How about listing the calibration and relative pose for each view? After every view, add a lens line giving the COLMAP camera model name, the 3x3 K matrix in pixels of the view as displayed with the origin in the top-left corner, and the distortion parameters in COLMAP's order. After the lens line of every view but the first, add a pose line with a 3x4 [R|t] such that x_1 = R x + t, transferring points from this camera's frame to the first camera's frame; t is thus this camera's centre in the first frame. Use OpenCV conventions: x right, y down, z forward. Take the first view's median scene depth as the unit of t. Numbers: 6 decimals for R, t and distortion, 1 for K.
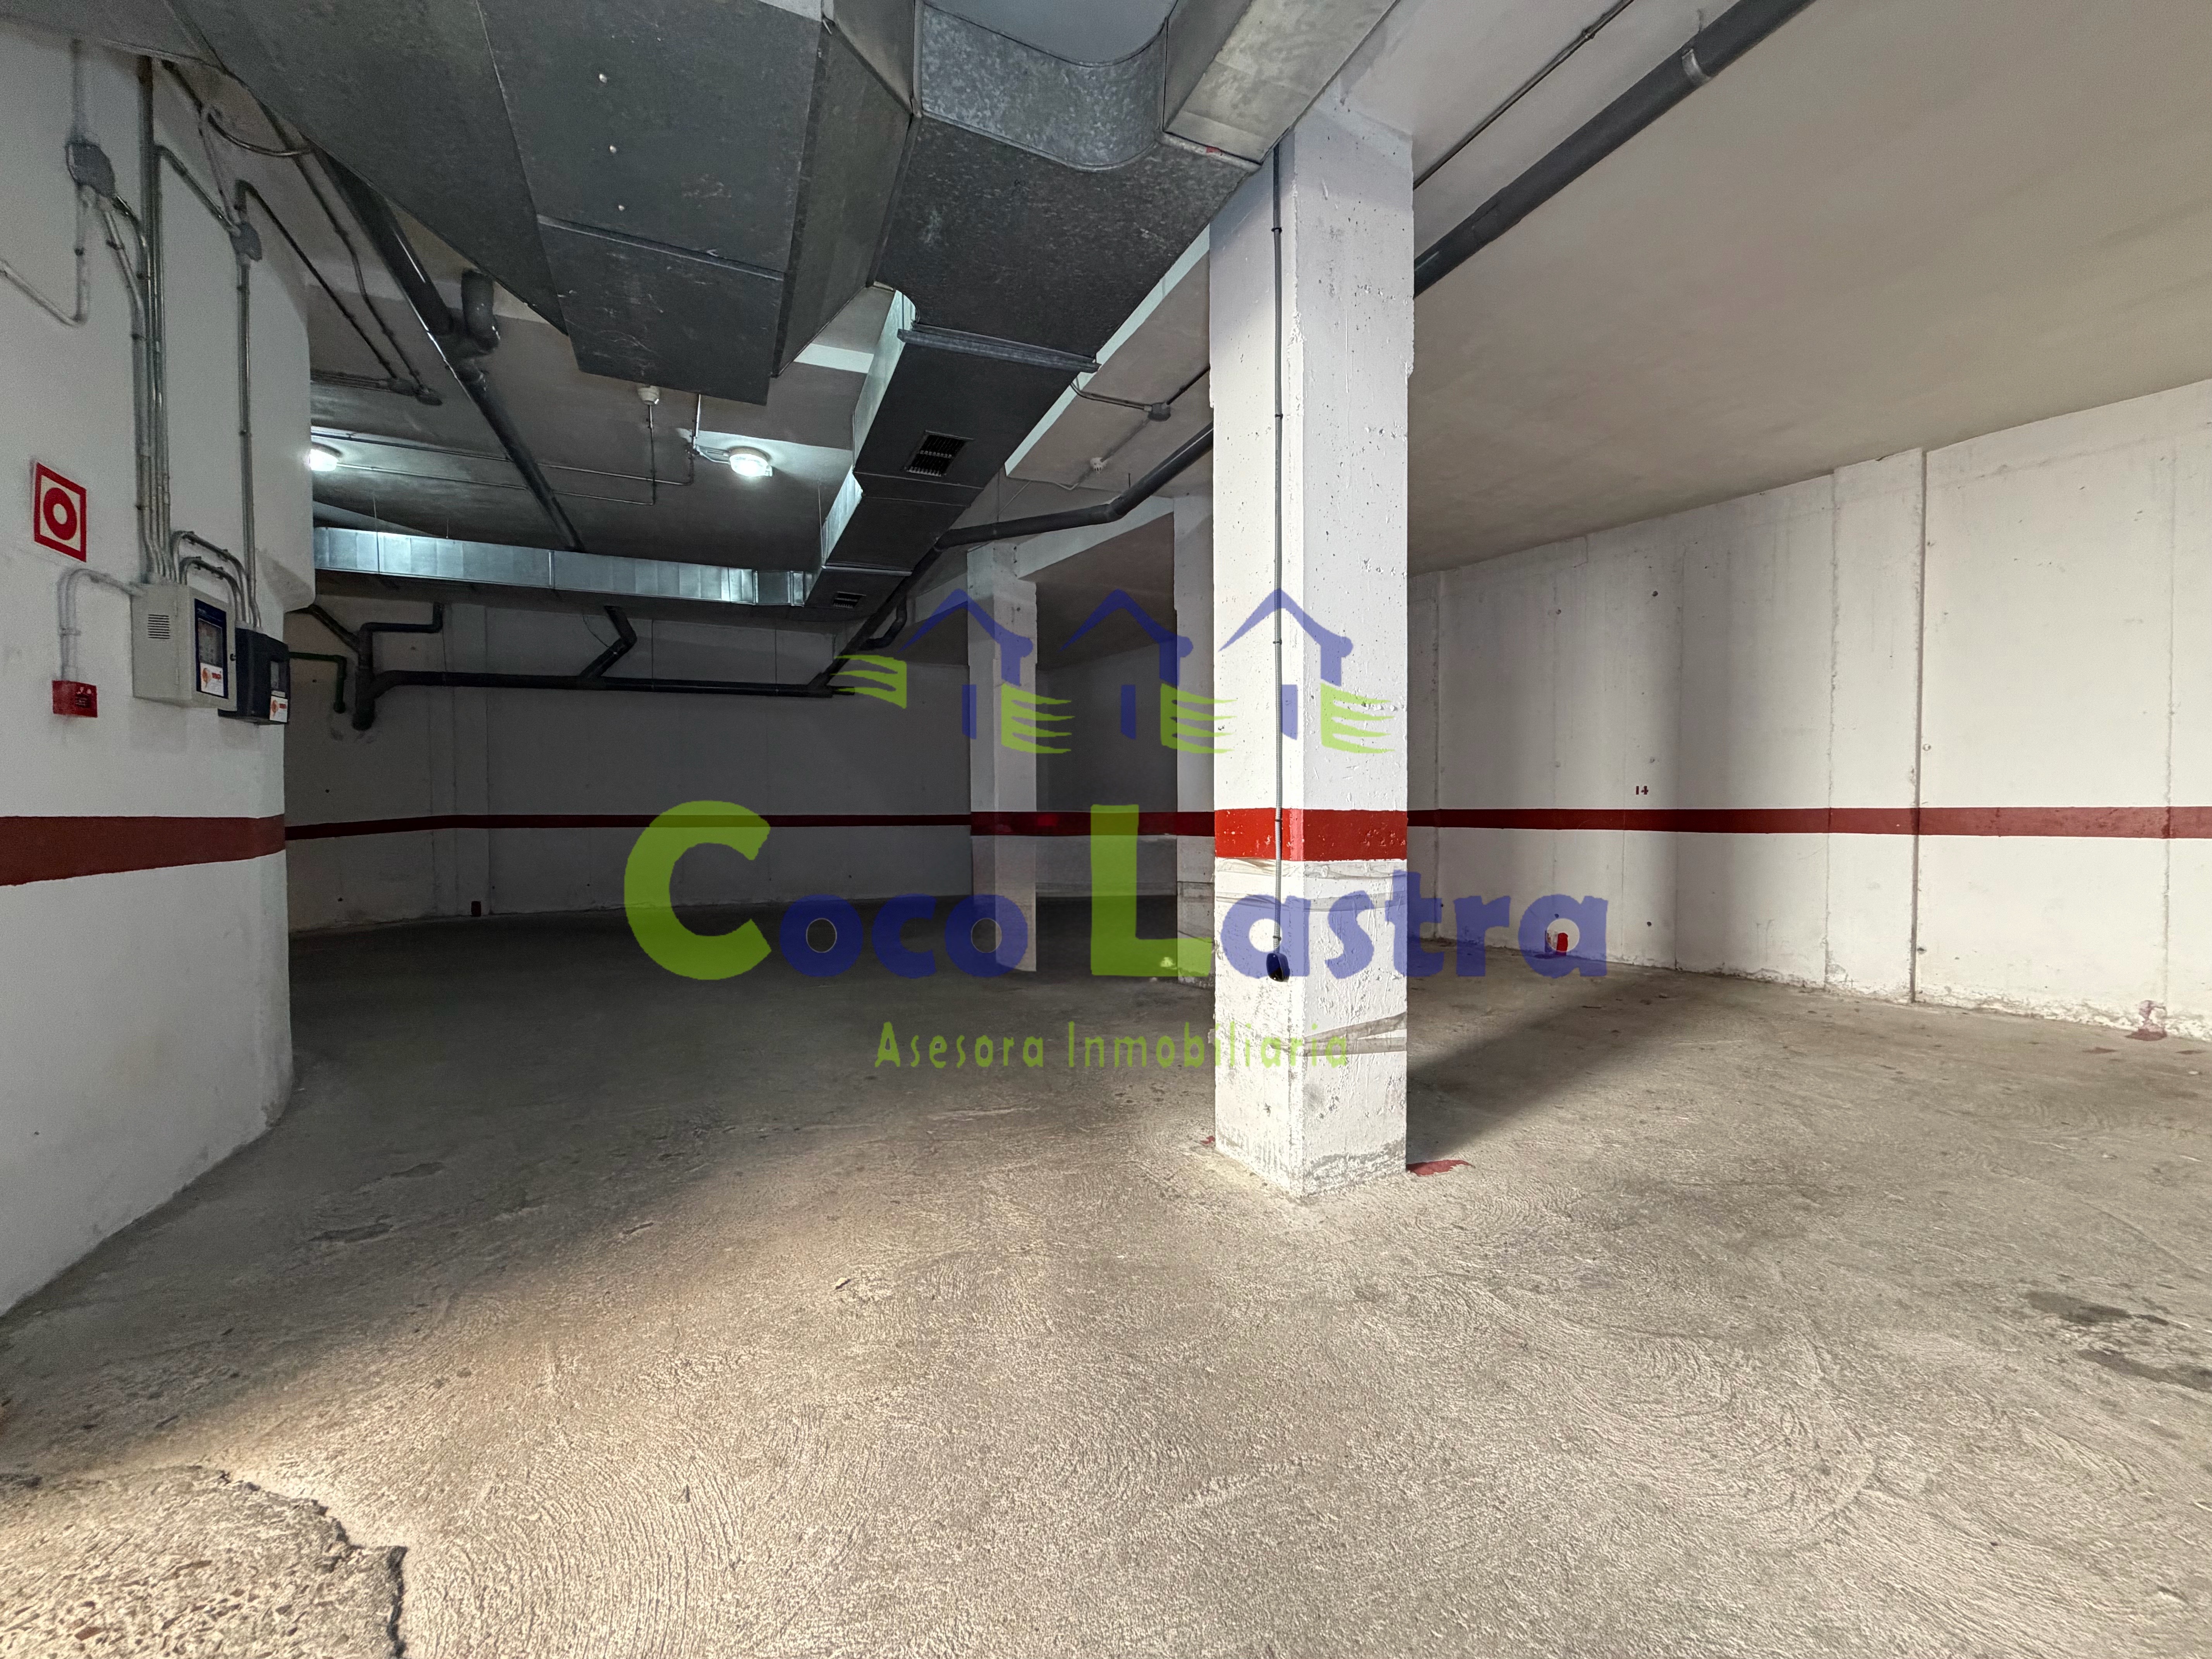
lens RADIAL K [[880.1, 0, 1107.1], [0, 880.1, 818.8], [0, 0, 1]] dist [-0.000243, -0.000127]
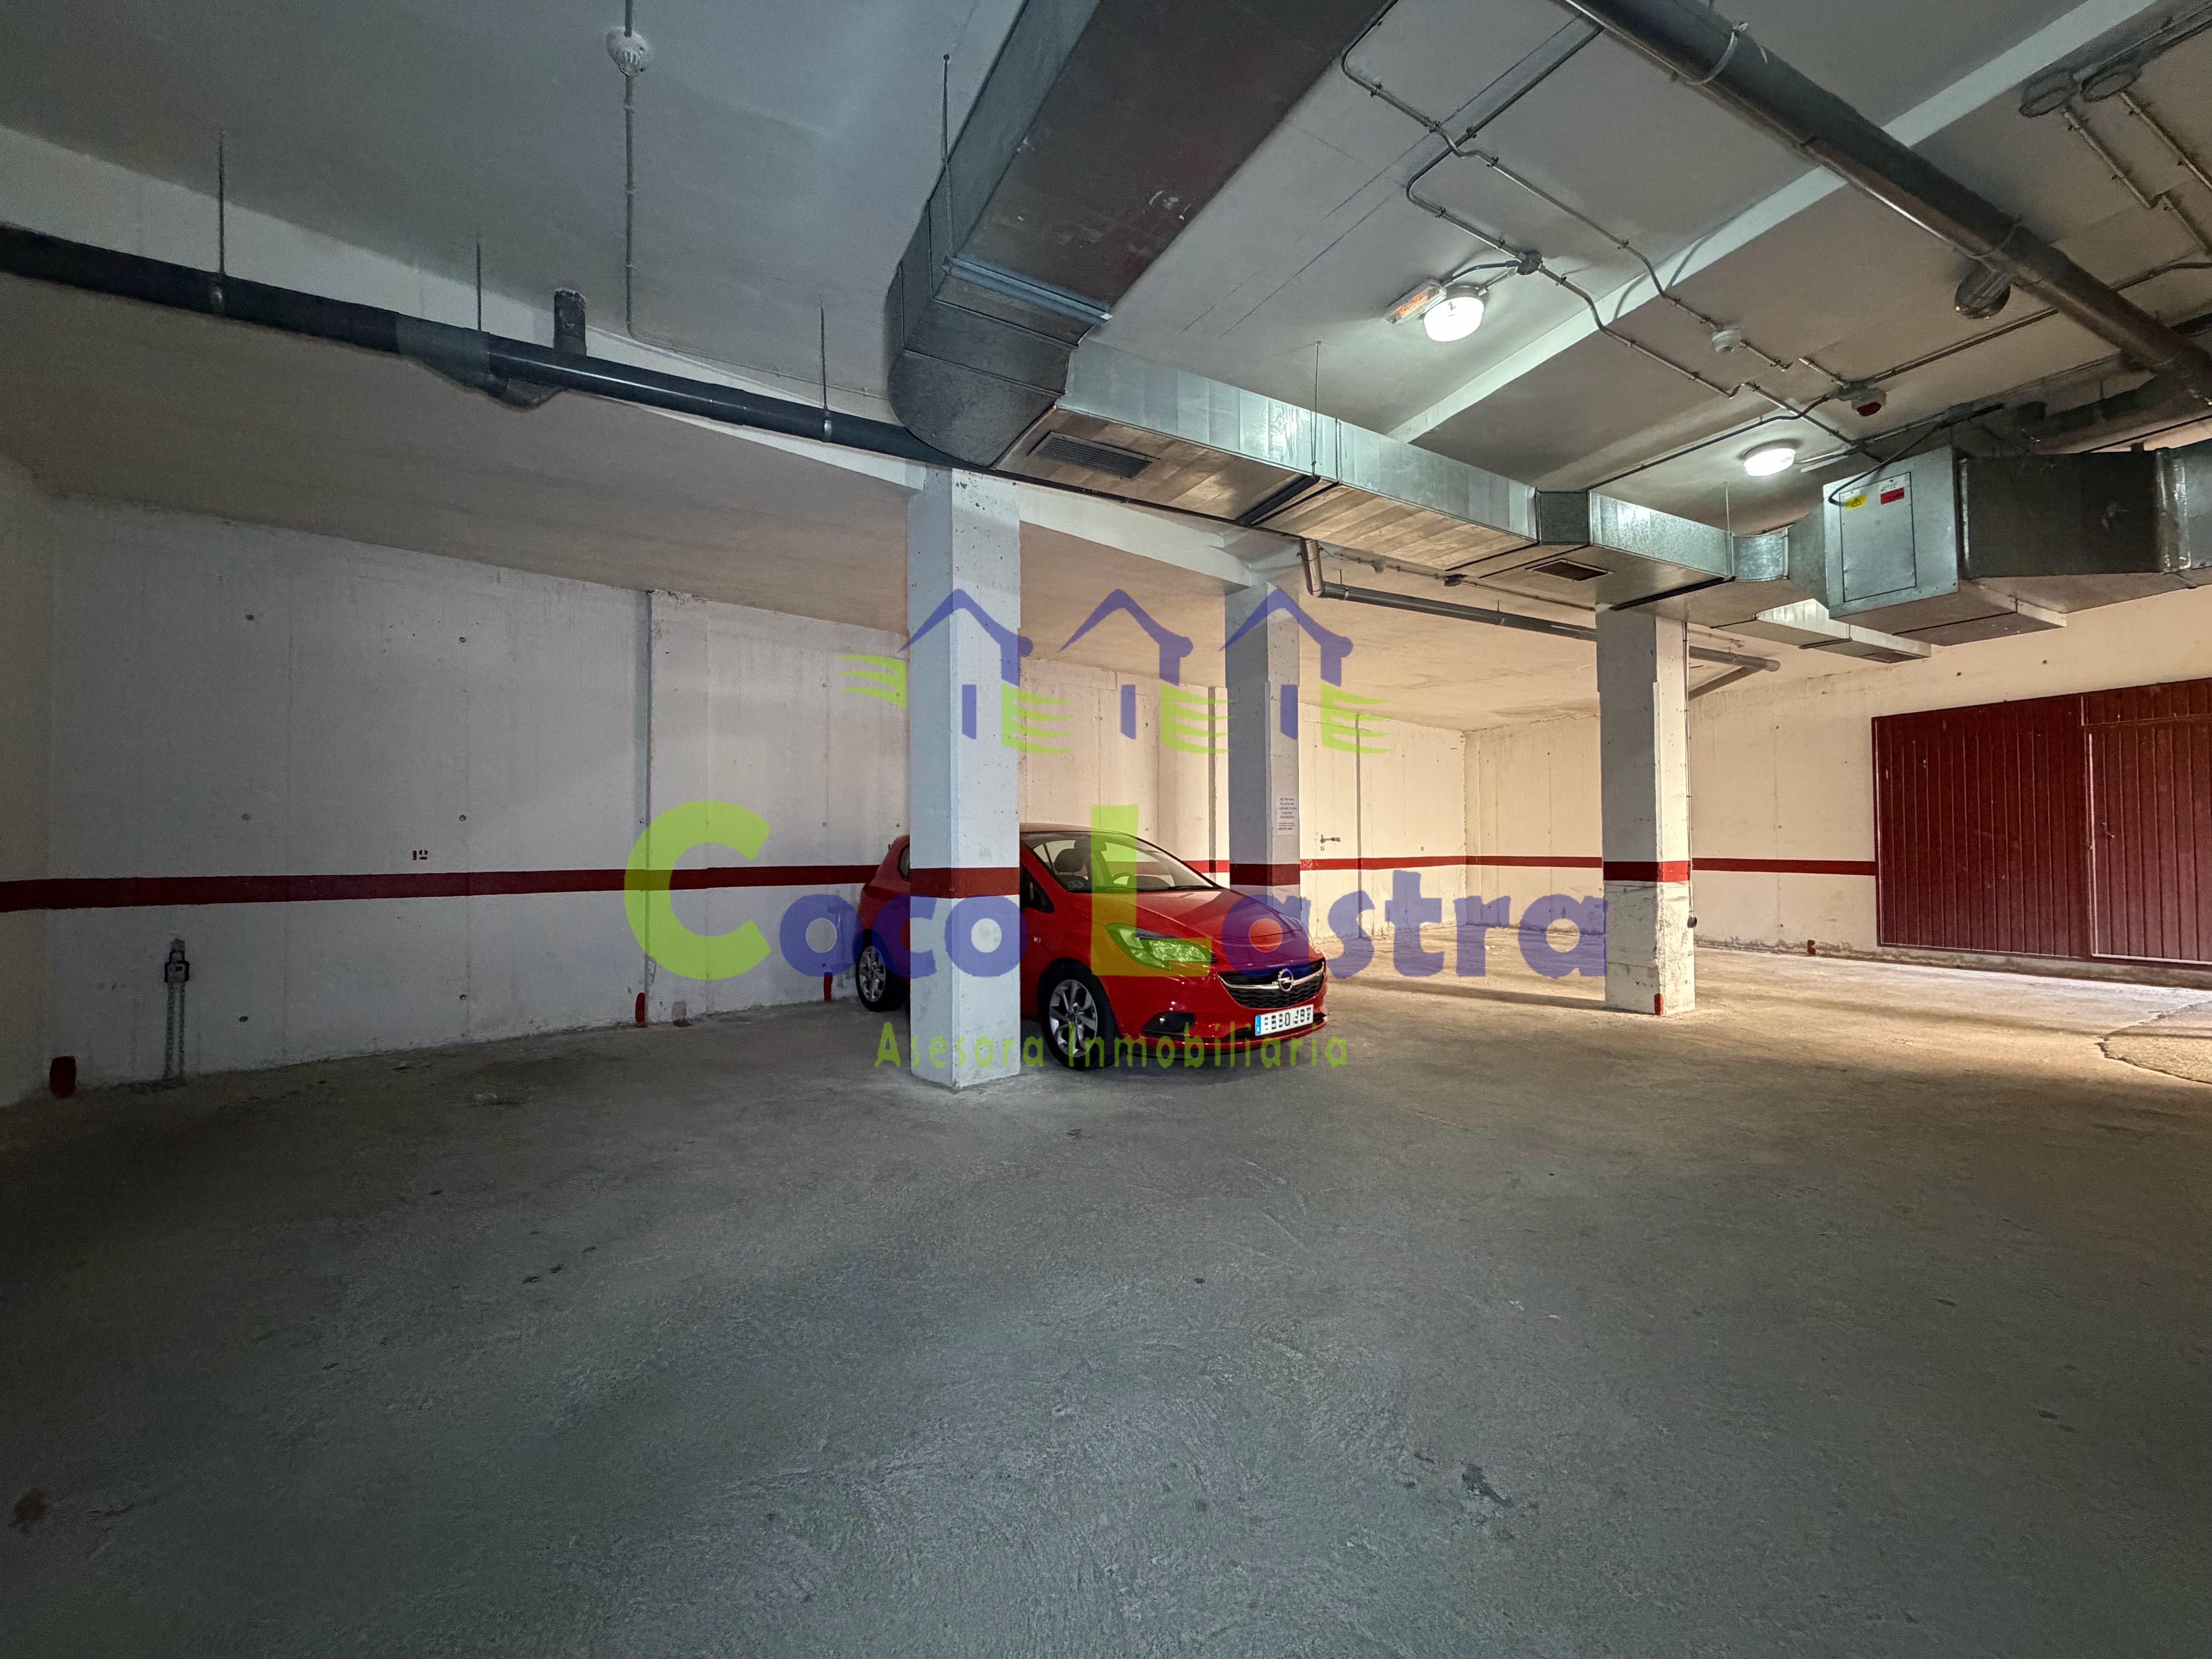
lens RADIAL K [[880.1, 0, 1096.5], [0, 880.1, 842.4], [0, 0, 1]] dist [-0.000243, -0.000127]
pose [[-0.073361, 0.015145, 0.997190, -0.901954], [0.011017, 0.999836, -0.014375, -0.021577], [-0.997245, 0.009932, -0.073516, 1.166140]]
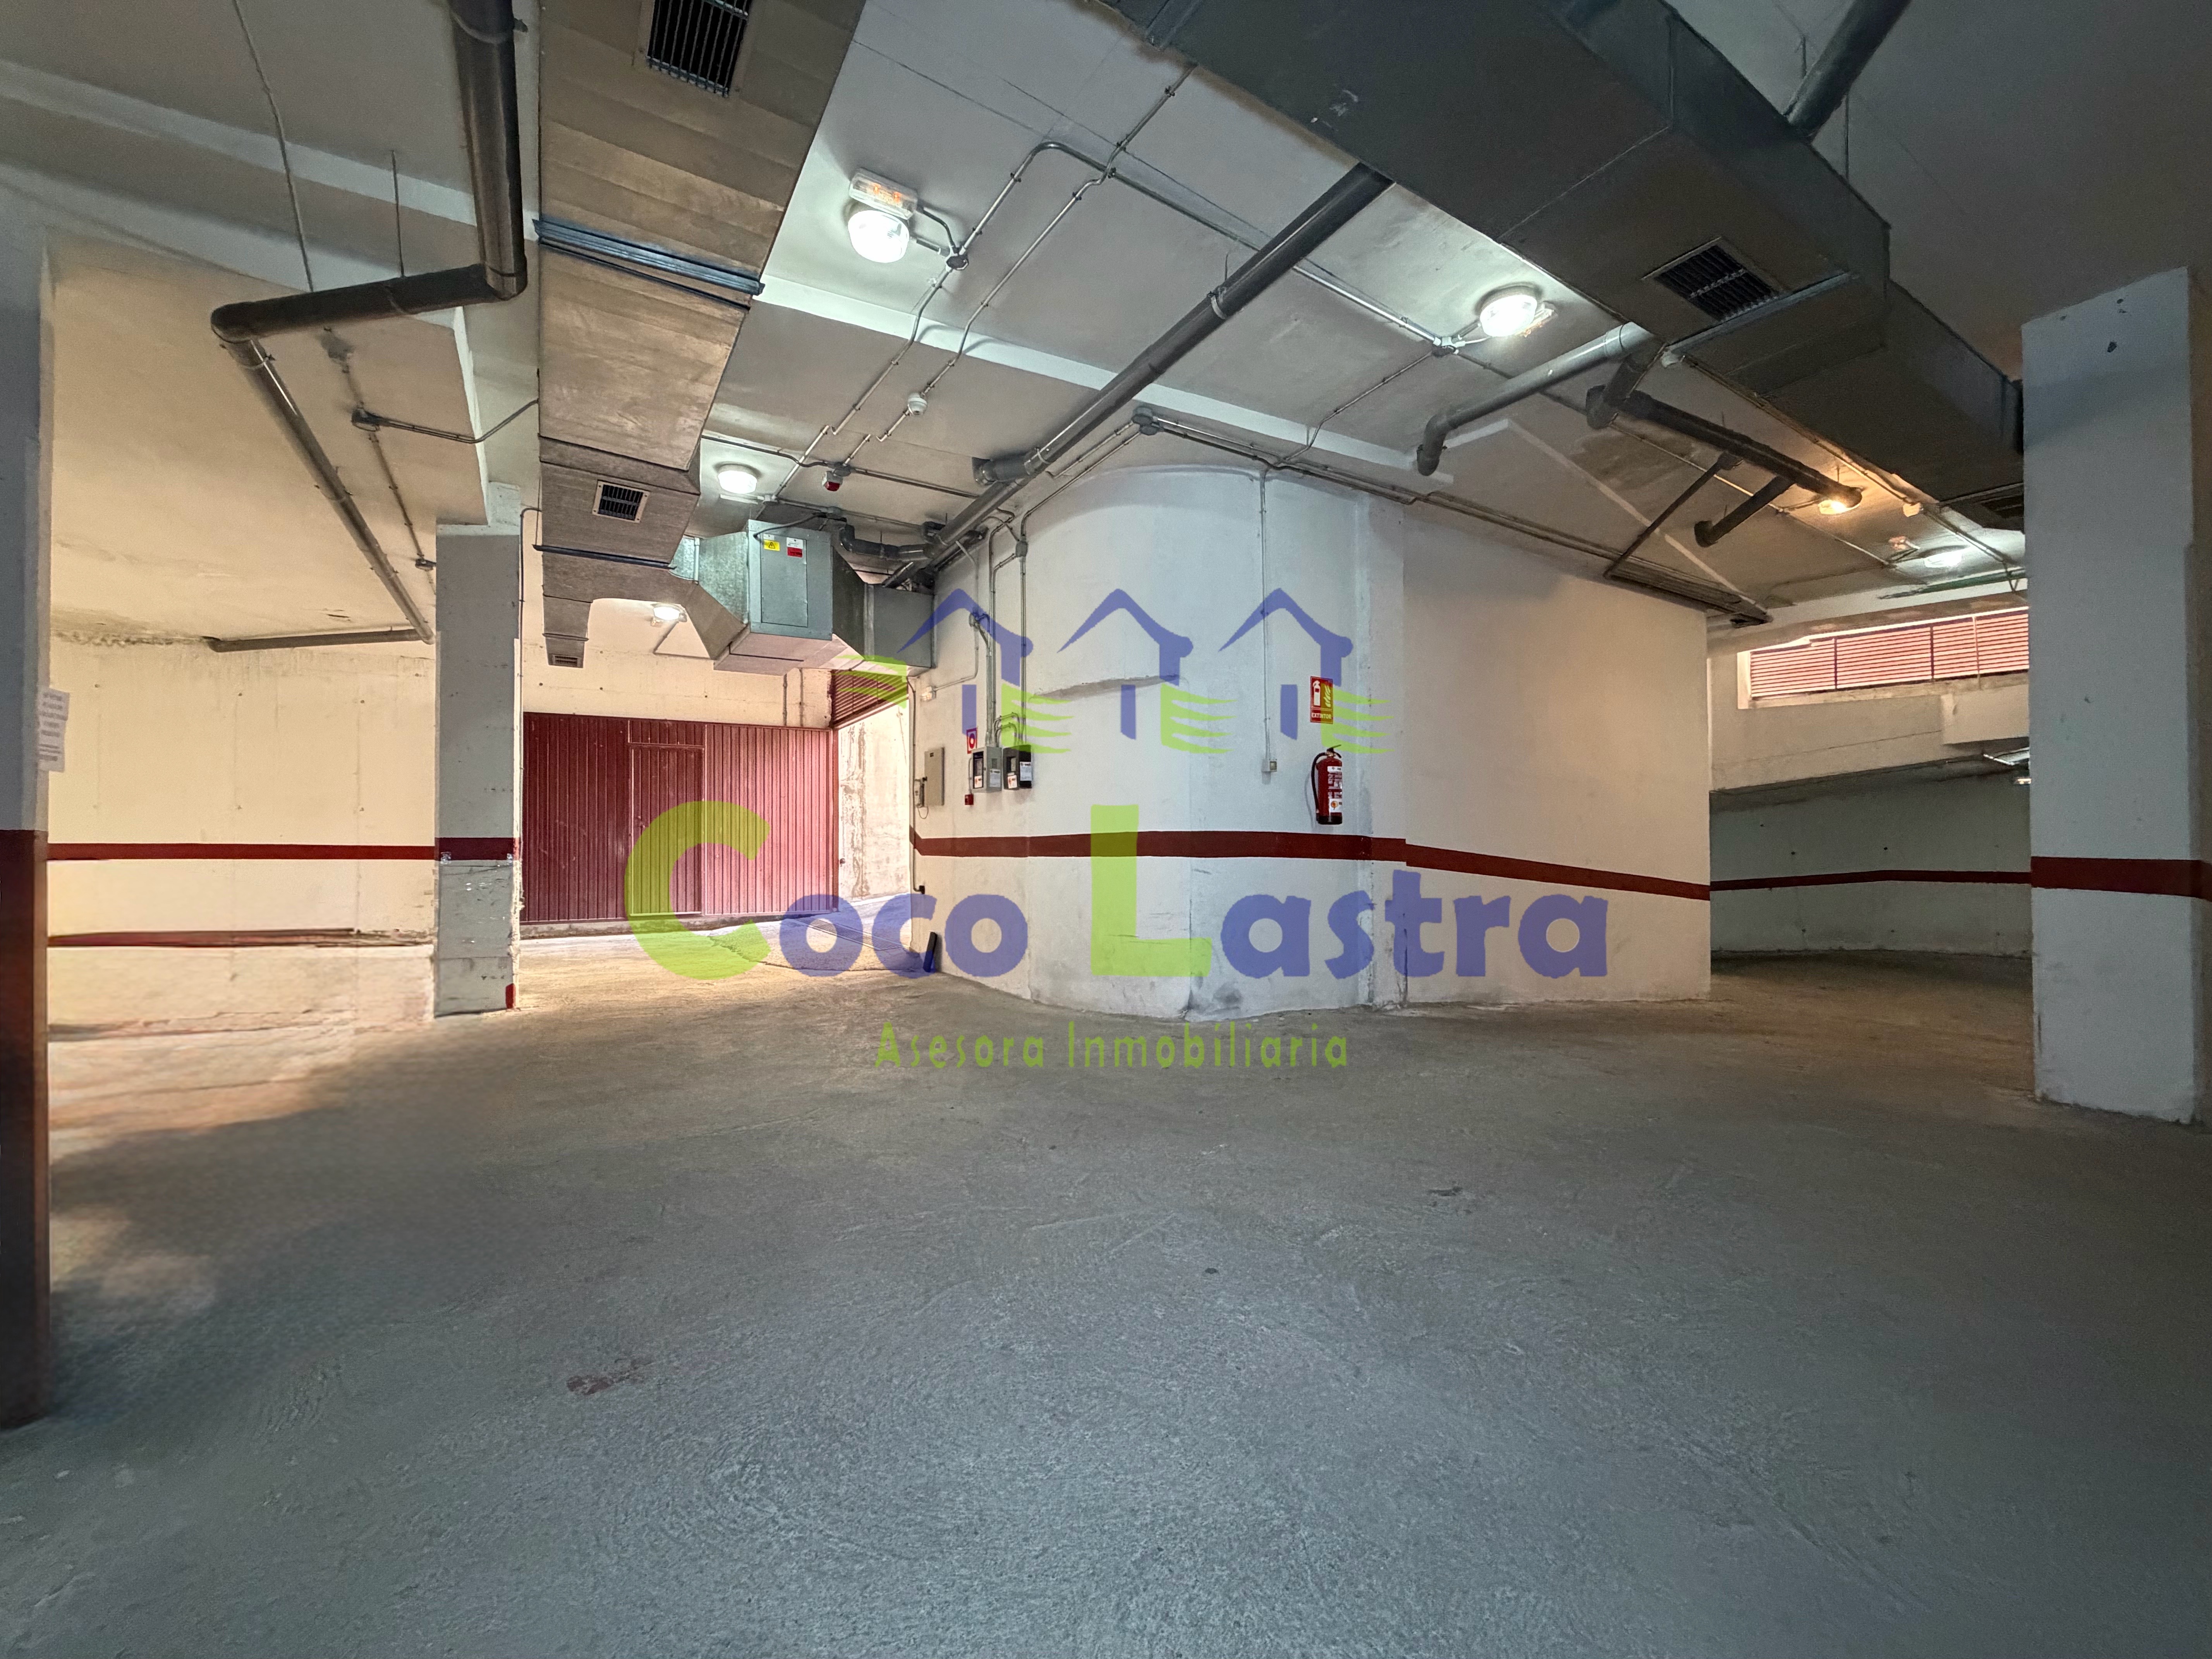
lens RADIAL K [[880.1, 0, 1092.7], [0, 880.1, 839.3], [0, 0, 1]] dist [-0.000243, -0.000127]
pose [[-0.991499, 0.007002, -0.129928, -0.421870], [0.007215, 0.999973, -0.001165, -0.000465], [0.129917, -0.002092, -0.991523, 1.429277]]
